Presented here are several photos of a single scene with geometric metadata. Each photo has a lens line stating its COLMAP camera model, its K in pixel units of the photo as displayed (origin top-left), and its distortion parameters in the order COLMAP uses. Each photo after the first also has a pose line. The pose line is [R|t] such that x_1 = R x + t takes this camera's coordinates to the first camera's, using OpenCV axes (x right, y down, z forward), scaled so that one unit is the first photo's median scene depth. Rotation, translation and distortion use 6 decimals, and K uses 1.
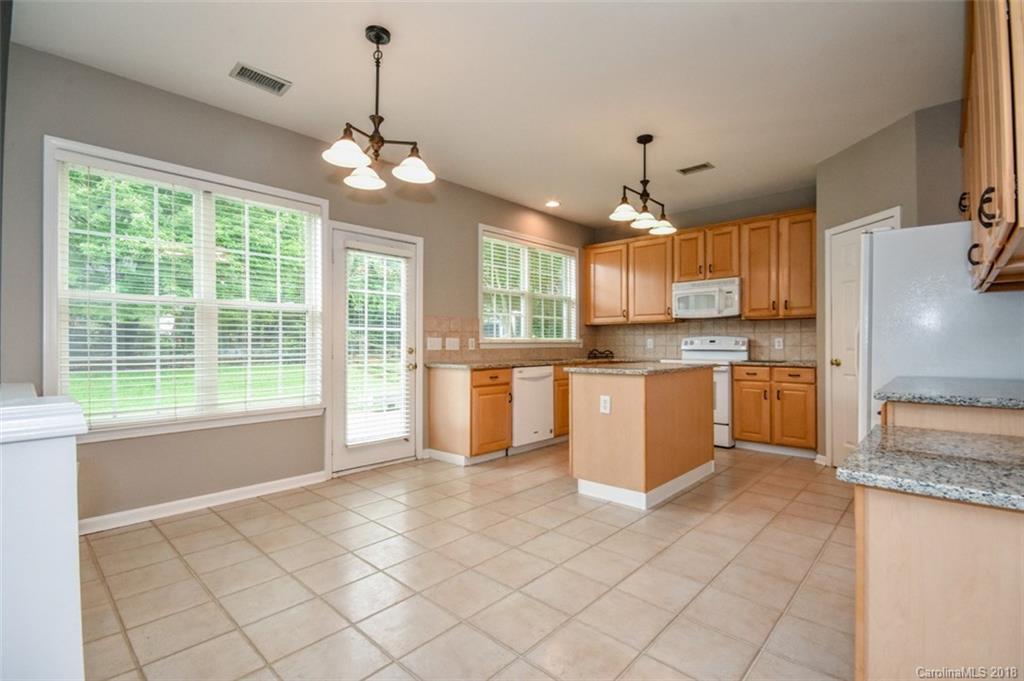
lens RADIAL K [[452.1, 0, 518.9], [0, 452.1, 340.9], [0, 0, 1]] dist [-0.001123, -0.000257]
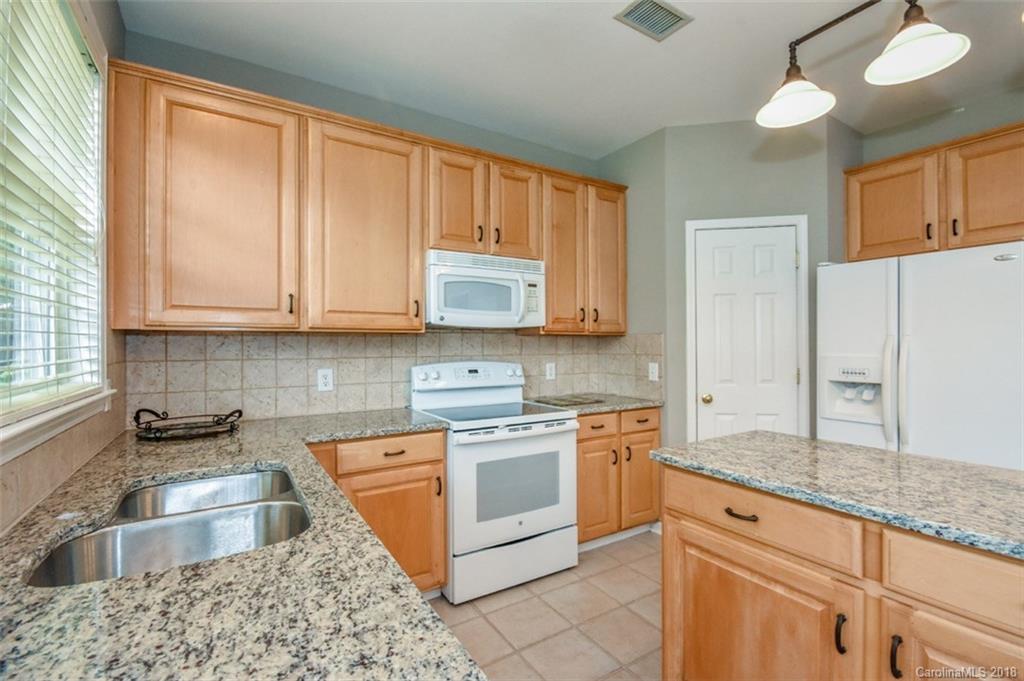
lens RADIAL K [[460.6, 0, 532.1], [0, 460.6, 343.1], [0, 0, 1]] dist [-0.002382, -0.000282]
pose [[0.249212, 0.003168, 0.968444, -0.093452], [-0.002457, 0.999994, -0.002639, -0.034256], [-0.968446, -0.001722, 0.249219, 0.860683]]
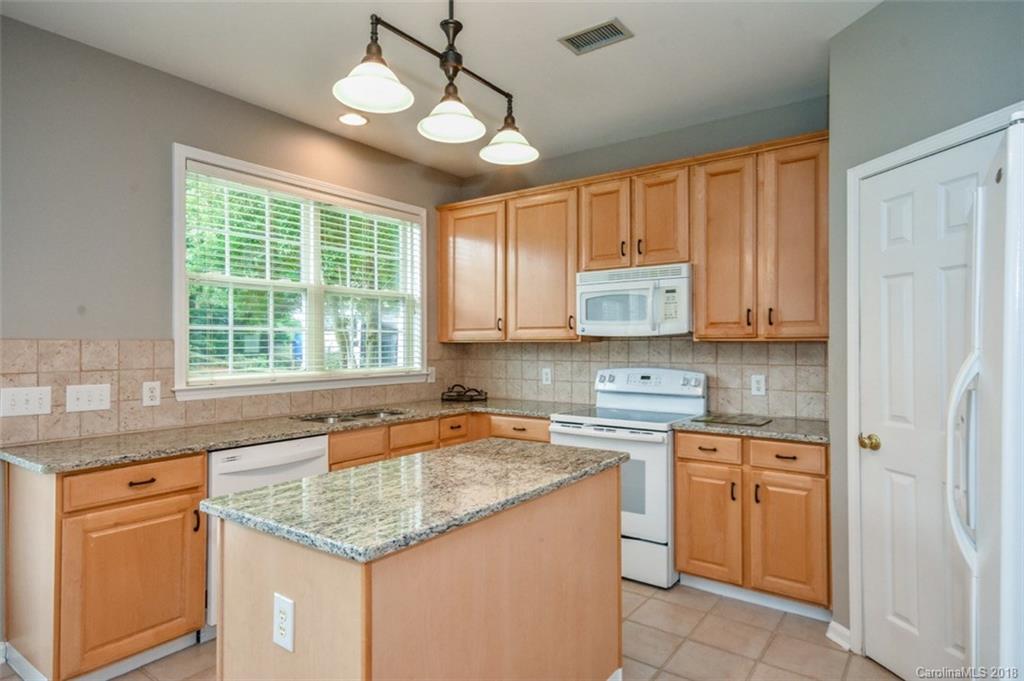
lens RADIAL K [[569.7, 0, 512.0], [0, 569.7, 340.5], [0, 0, 1]] dist [0.004147, 0.000911]
pose [[0.993441, 0.001297, 0.114340, 0.198771], [-0.000942, 0.999995, -0.003158, -0.046173], [-0.114343, 0.003029, 0.993437, 0.345314]]
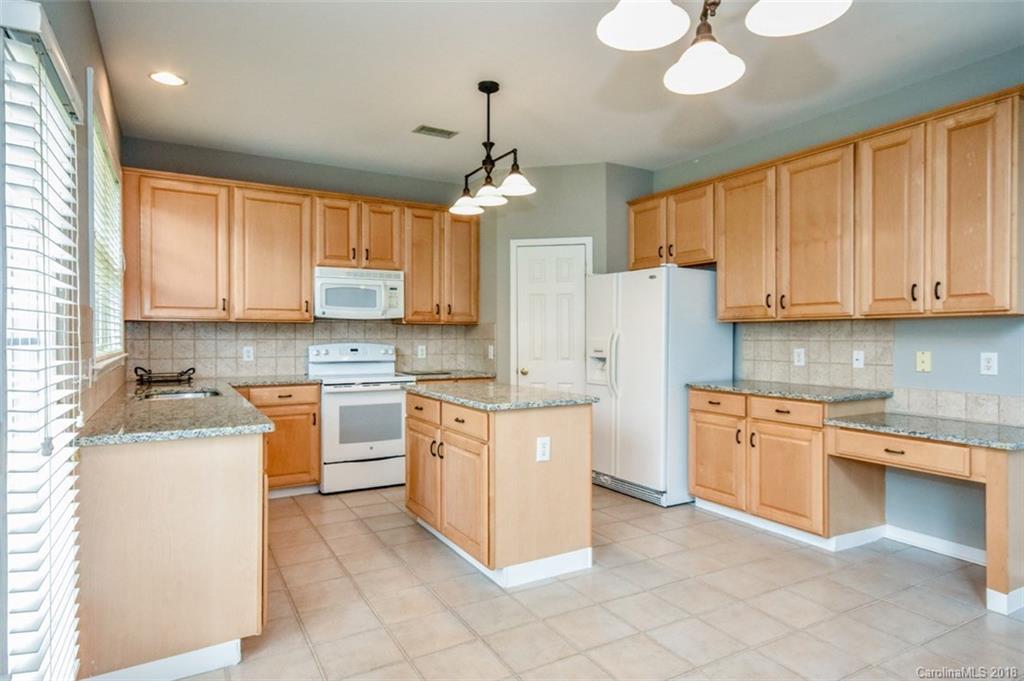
lens RADIAL K [[598.1, 0, 512.0], [0, 598.1, 340.5], [0, 0, 1]] dist [0.016112, 0.001435]
pose [[0.316295, -0.006860, 0.948636, -0.471579], [-0.006477, 0.999935, 0.009391, -0.028260], [-0.948639, -0.009115, 0.316230, 0.470386]]
